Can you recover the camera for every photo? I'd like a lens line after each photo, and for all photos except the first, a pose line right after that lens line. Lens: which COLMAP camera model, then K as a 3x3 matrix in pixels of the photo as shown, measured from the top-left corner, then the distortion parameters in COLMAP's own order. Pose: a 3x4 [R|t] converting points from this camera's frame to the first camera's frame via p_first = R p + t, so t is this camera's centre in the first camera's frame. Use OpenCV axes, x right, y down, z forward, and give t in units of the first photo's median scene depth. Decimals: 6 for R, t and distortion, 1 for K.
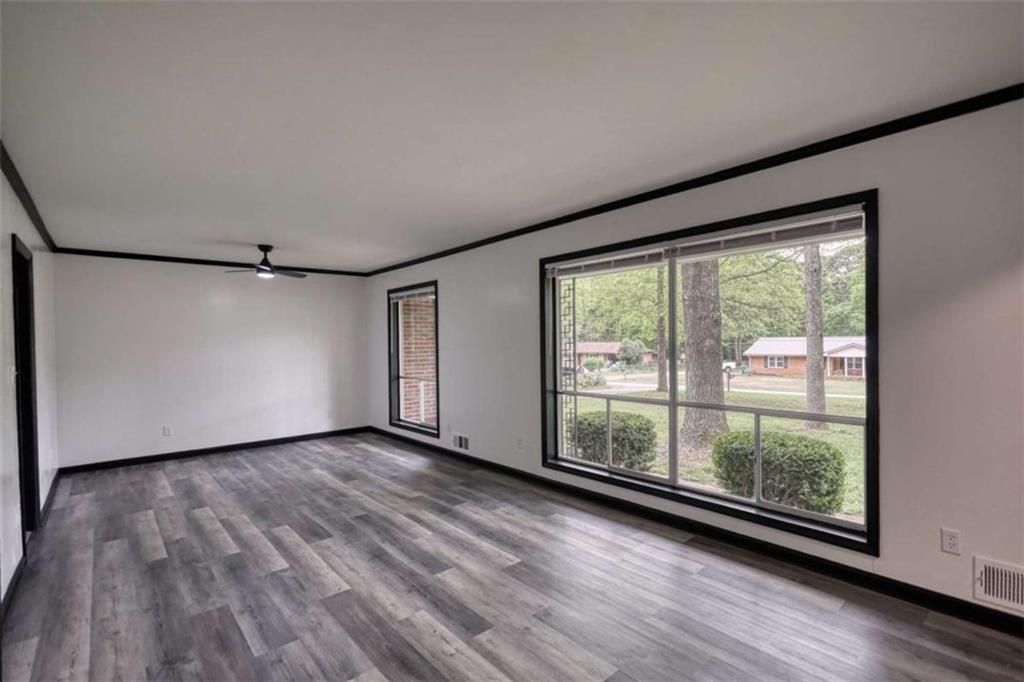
lens RADIAL K [[476.7, 0, 508.8], [0, 476.7, 342.8], [0, 0, 1]] dist [0.000641, -0.000077]
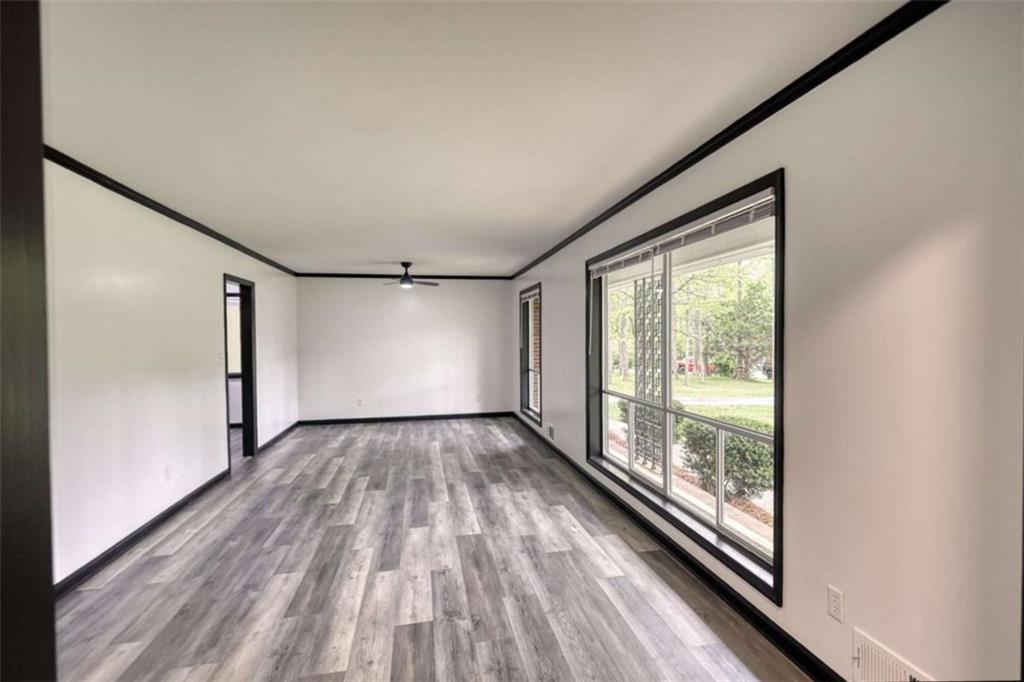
lens RADIAL K [[477.3, 0, 516.8], [0, 477.3, 338.6], [0, 0, 1]] dist [0.003415, -0.000016]
pose [[0.876474, 0.010369, -0.481338, 0.567849], [-0.006655, 0.999933, 0.009424, -0.020740], [0.481403, -0.005057, 0.876485, 0.030667]]
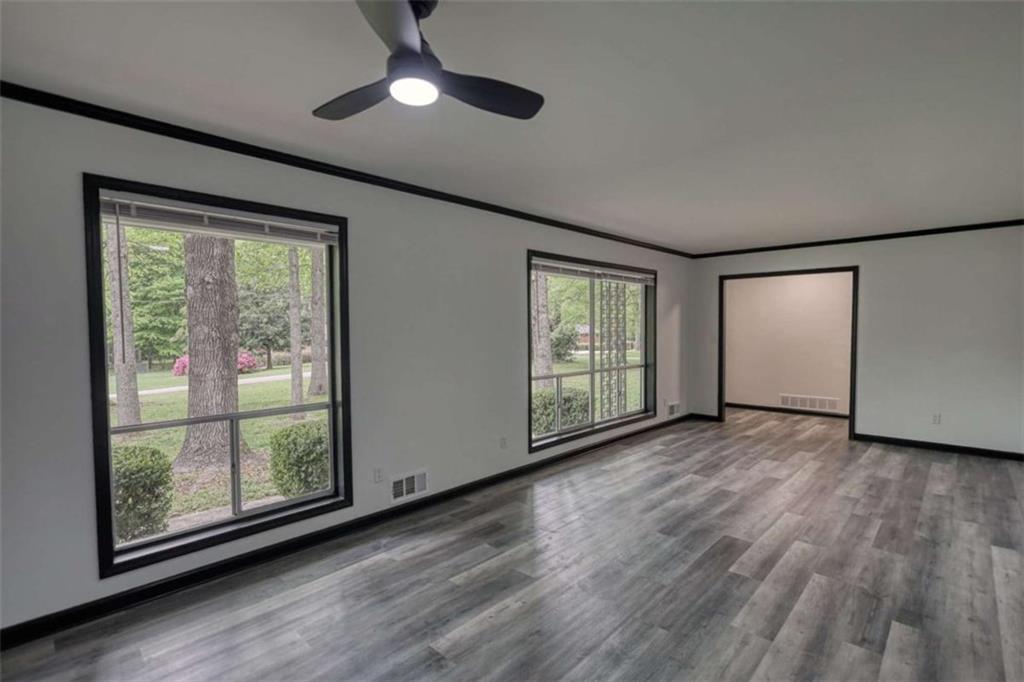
lens RADIAL K [[484.4, 0, 514.0], [0, 484.4, 351.2], [0, 0, 1]] dist [0.001100, -0.000316]
pose [[-0.113828, -0.030938, 0.993019, -1.252038], [0.009673, 0.999433, 0.032247, 0.007147], [-0.993453, 0.013276, -0.113465, 1.508364]]
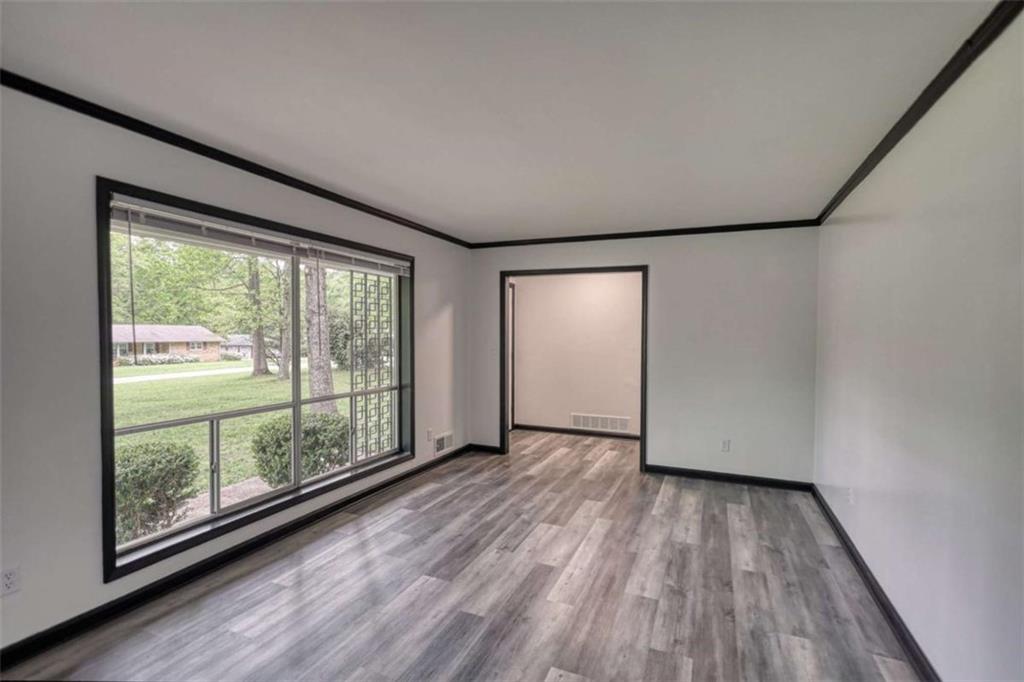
lens RADIAL K [[477.3, 0, 516.8], [0, 477.3, 338.6], [0, 0, 1]] dist [0.003415, -0.000016]
pose [[-0.455231, 0.002163, 0.890370, -0.775525], [-0.000500, 0.999996, -0.002685, -0.004679], [-0.890373, -0.001668, -0.455229, 1.100595]]
